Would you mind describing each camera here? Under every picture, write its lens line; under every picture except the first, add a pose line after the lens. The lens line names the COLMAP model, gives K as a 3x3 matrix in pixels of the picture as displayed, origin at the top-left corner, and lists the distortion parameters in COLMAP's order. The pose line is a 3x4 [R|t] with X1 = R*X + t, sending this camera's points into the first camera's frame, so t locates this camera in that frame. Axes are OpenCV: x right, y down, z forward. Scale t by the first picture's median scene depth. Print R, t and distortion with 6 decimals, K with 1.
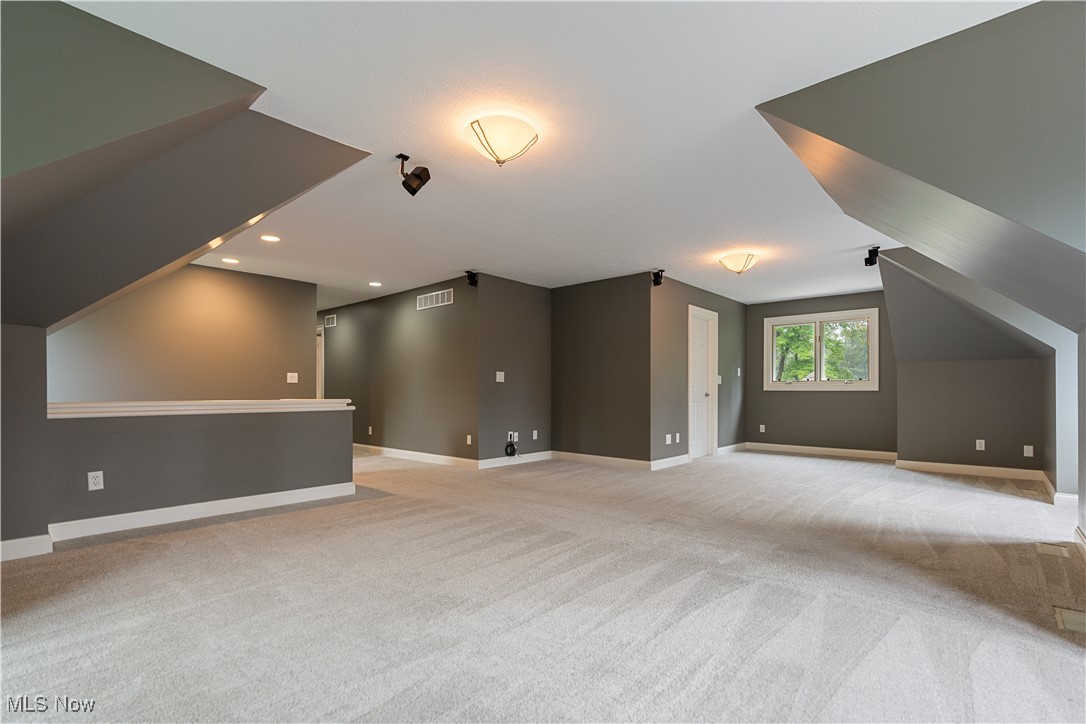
lens RADIAL K [[500.9, 0, 538.3], [0, 500.9, 393.6], [0, 0, 1]] dist [-0.002765, 0.000281]
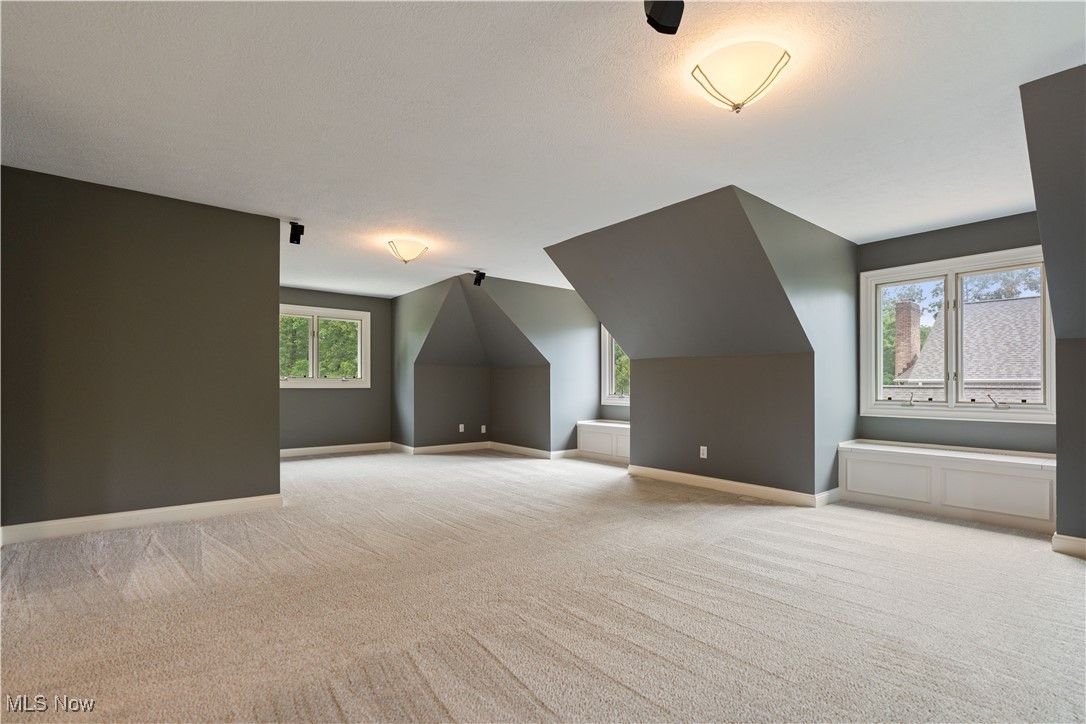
lens RADIAL K [[500.9, 0, 538.3], [0, 500.9, 393.6], [0, 0, 1]] dist [-0.002765, 0.000281]
pose [[0.152219, -0.019334, 0.988158, -0.405321], [0.002626, 0.999813, 0.019157, -0.016230], [-0.988343, -0.000321, 0.152241, 0.541448]]
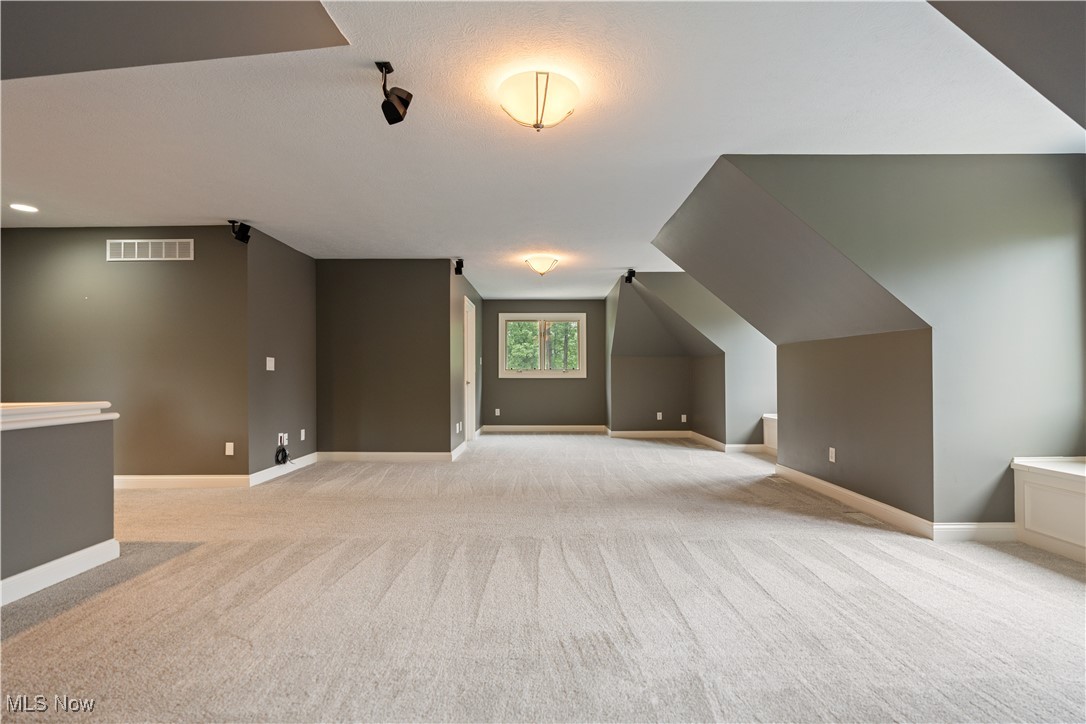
lens RADIAL K [[492.8, 0, 538.8], [0, 492.8, 377.3], [0, 0, 1]] dist [-0.006513, 0.000072]
pose [[0.745241, -0.005676, 0.666771, -0.293676], [0.005993, 0.999980, 0.001814, -0.012279], [-0.666768, 0.002644, 0.745260, 0.164298]]
